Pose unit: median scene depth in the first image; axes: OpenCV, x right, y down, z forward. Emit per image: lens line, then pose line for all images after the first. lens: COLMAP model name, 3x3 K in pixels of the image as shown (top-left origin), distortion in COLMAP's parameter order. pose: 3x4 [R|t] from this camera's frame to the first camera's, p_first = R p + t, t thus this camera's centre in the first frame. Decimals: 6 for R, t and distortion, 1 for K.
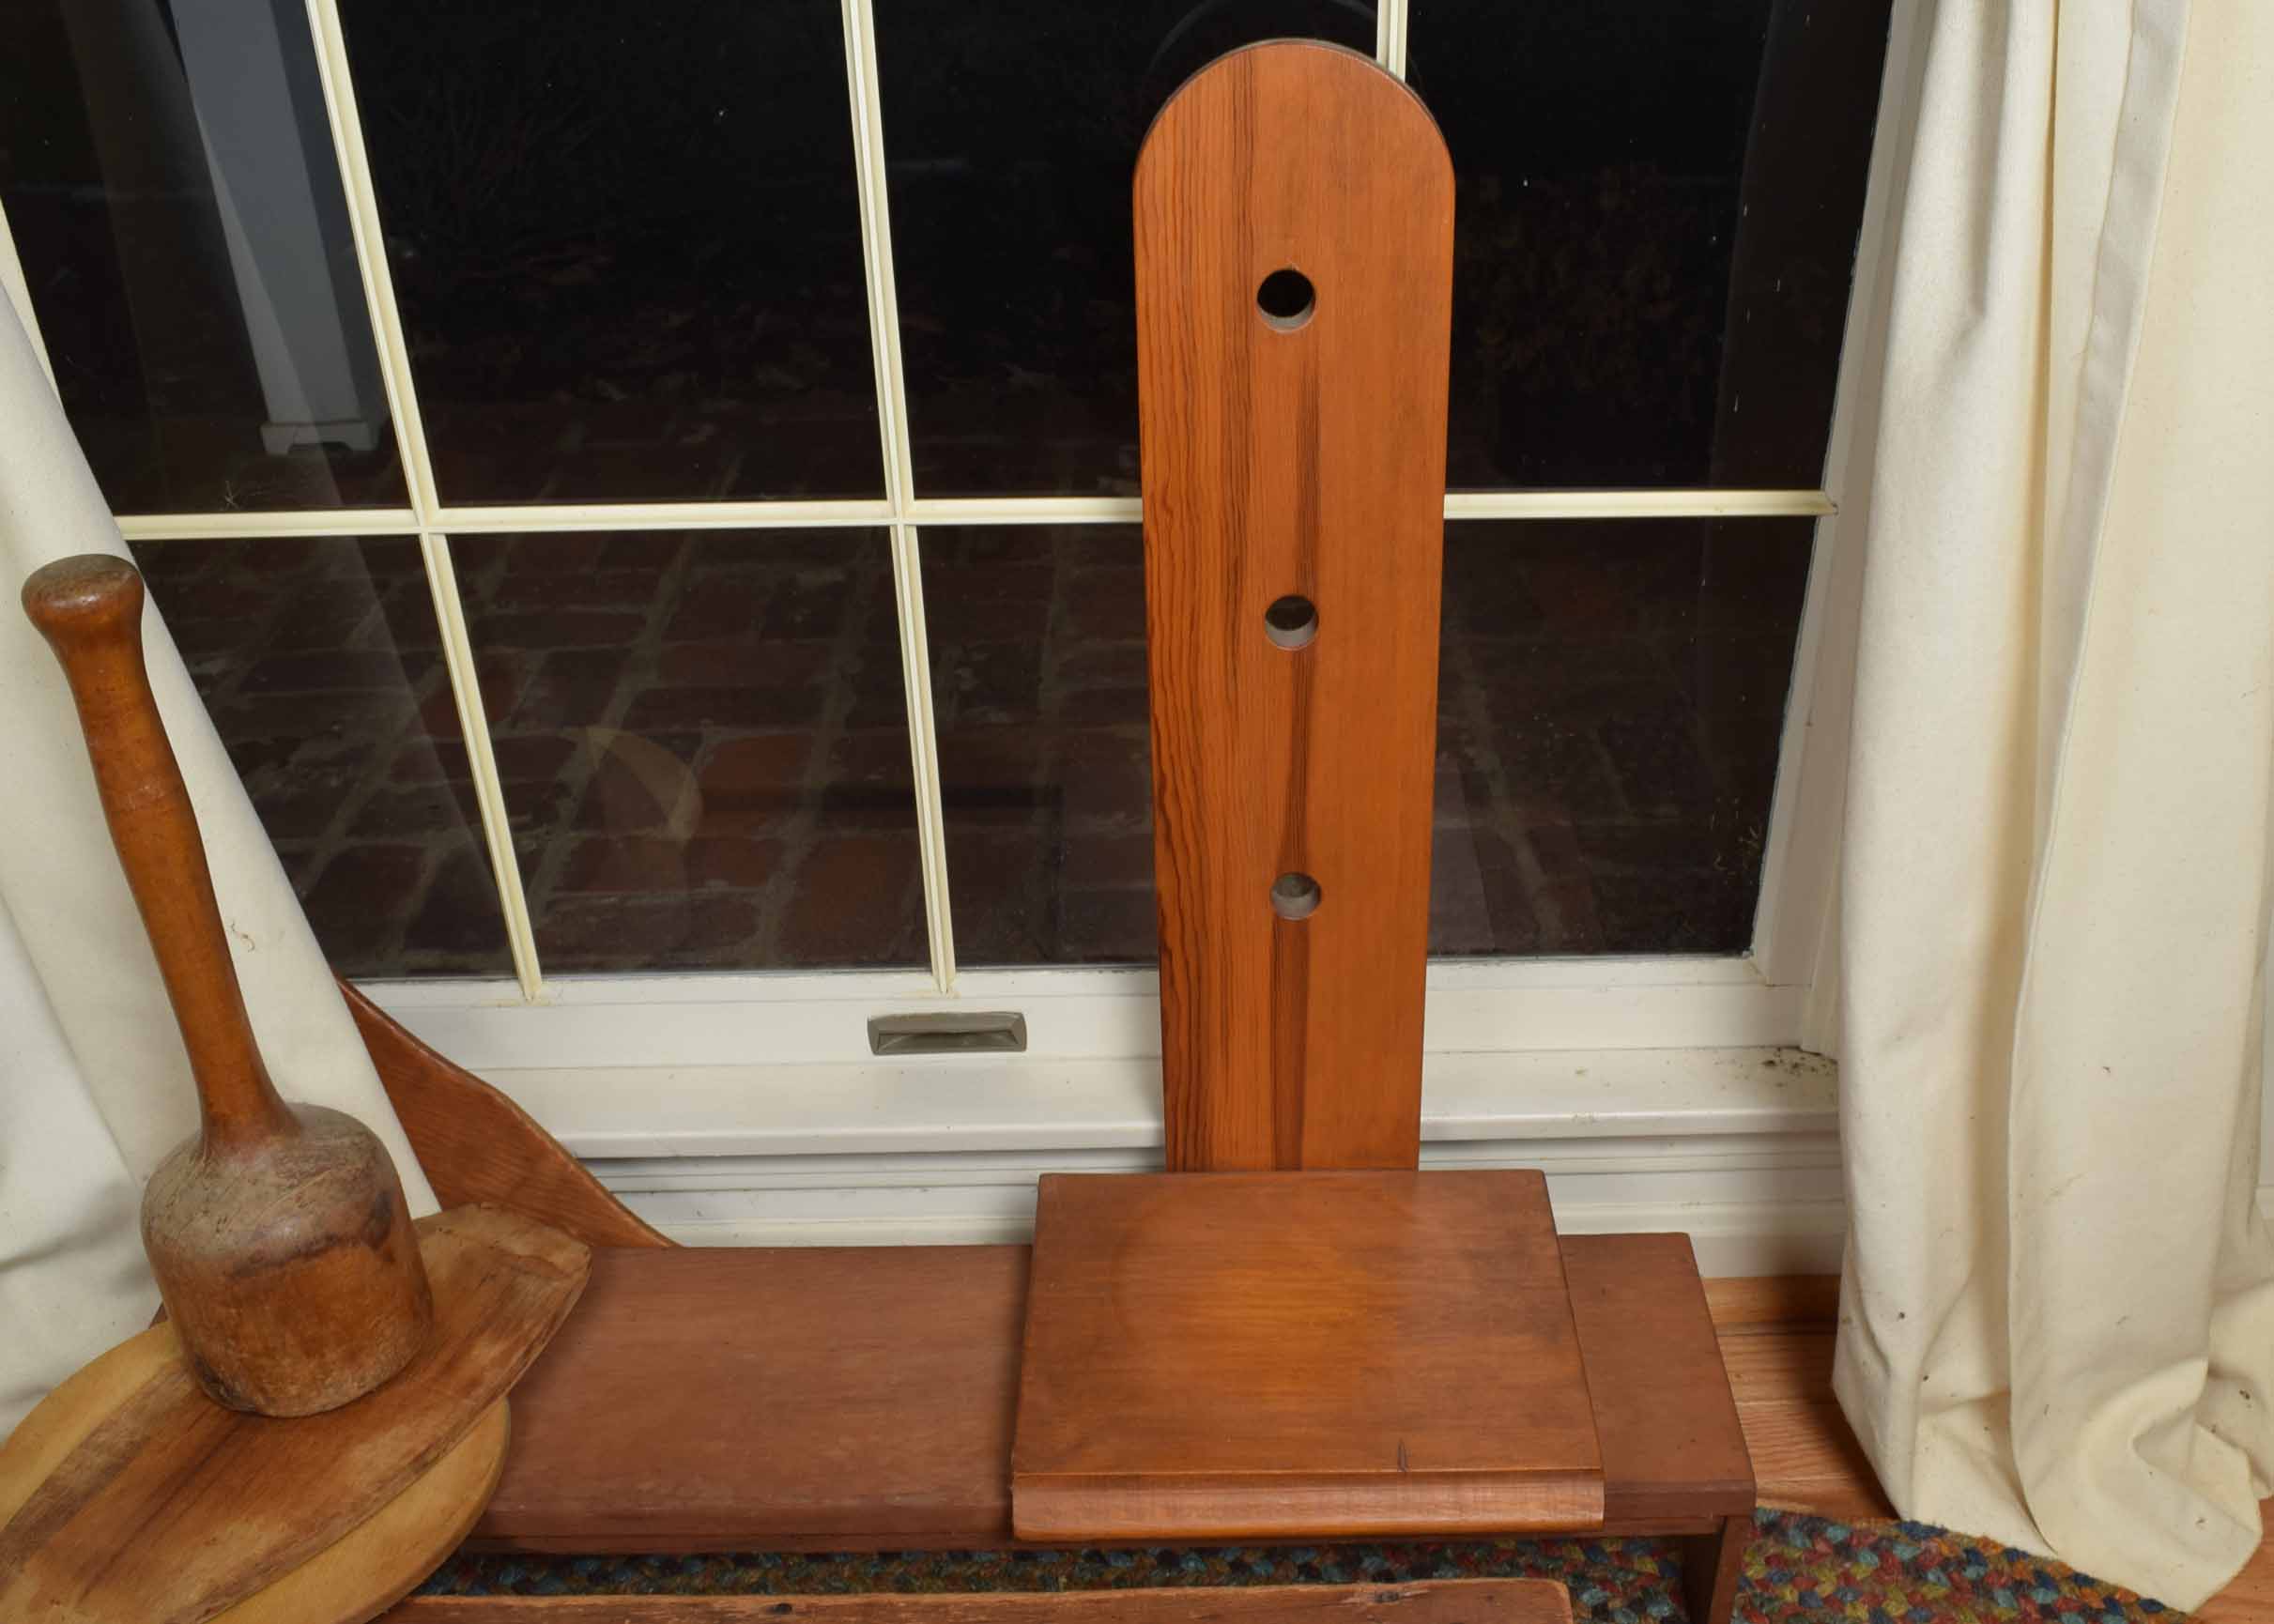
lens RADIAL K [[2201.4, 0, 1300.8], [0, 2201.4, 911.9], [0, 0, 1]] dist [-0.089762, 0.000000]
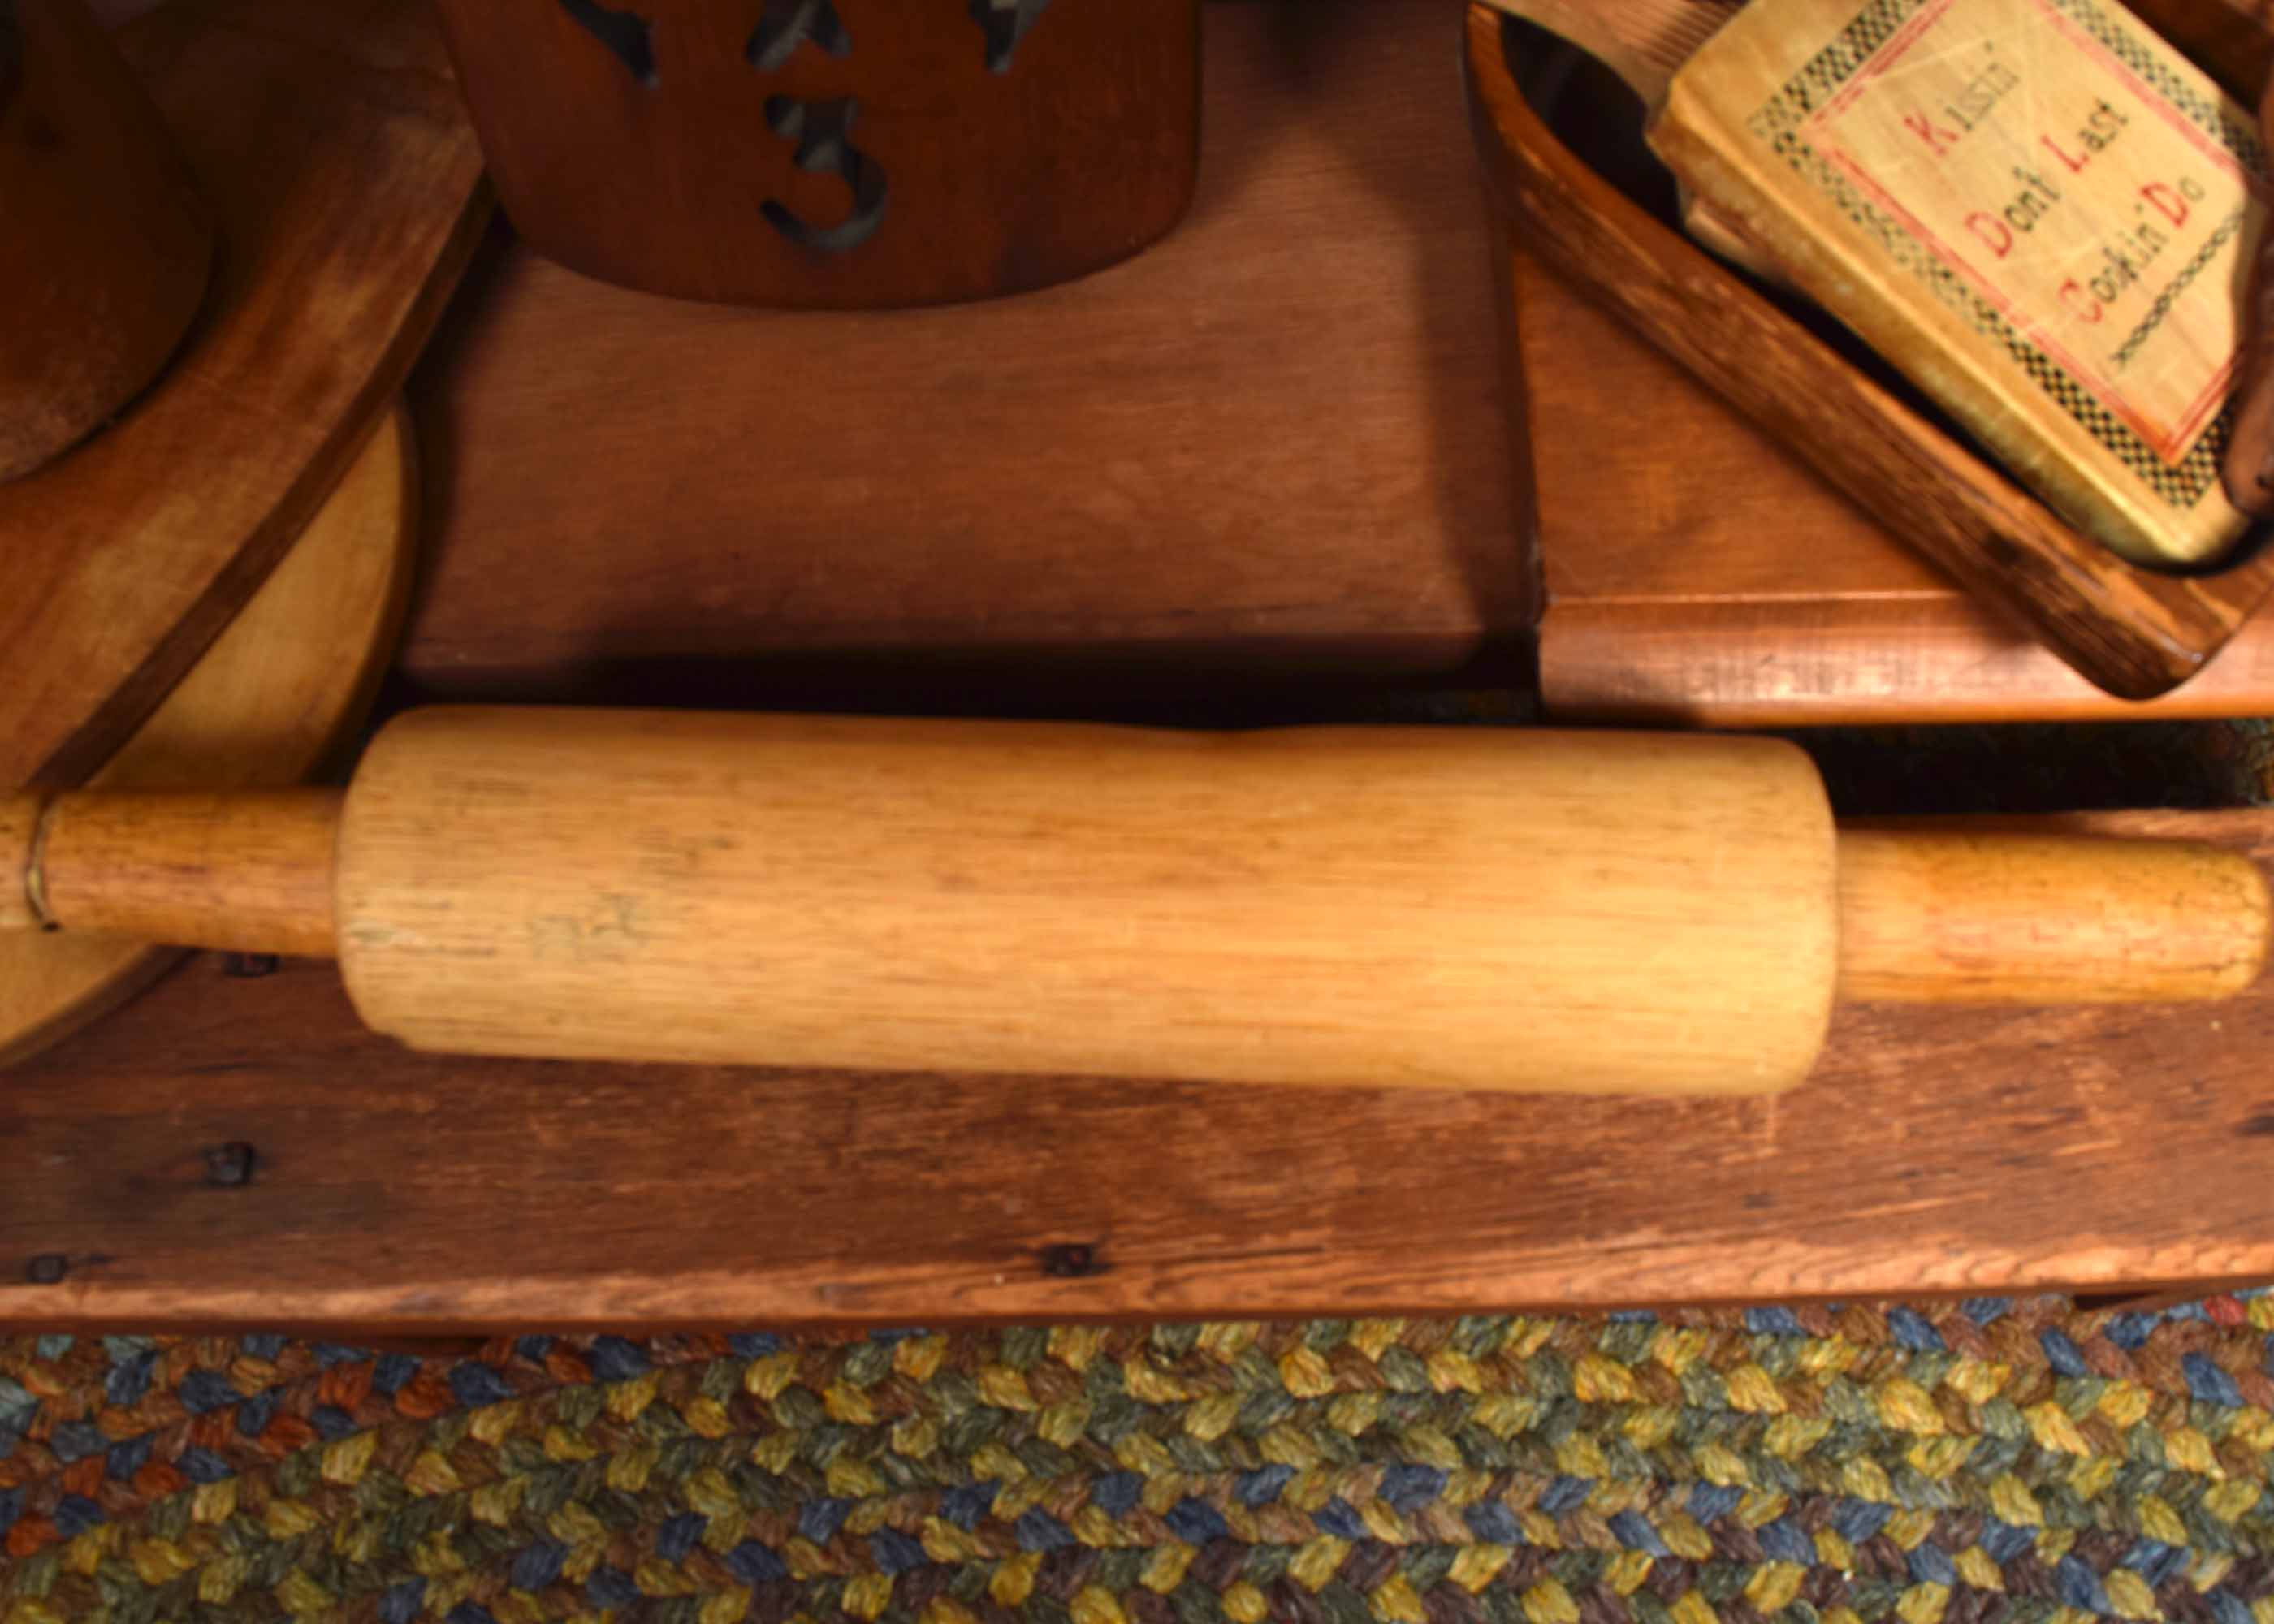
lens RADIAL K [[1920.9, 0, 1130.0], [0, 1920.9, 822.6], [0, 0, 1]] dist [-0.091048, 0.013974]
pose [[0.997120, 0.009680, -0.075214, -0.176396], [0.034956, 0.821494, 0.569145, 0.071093], [0.067297, -0.570135, 0.818790, 0.624470]]
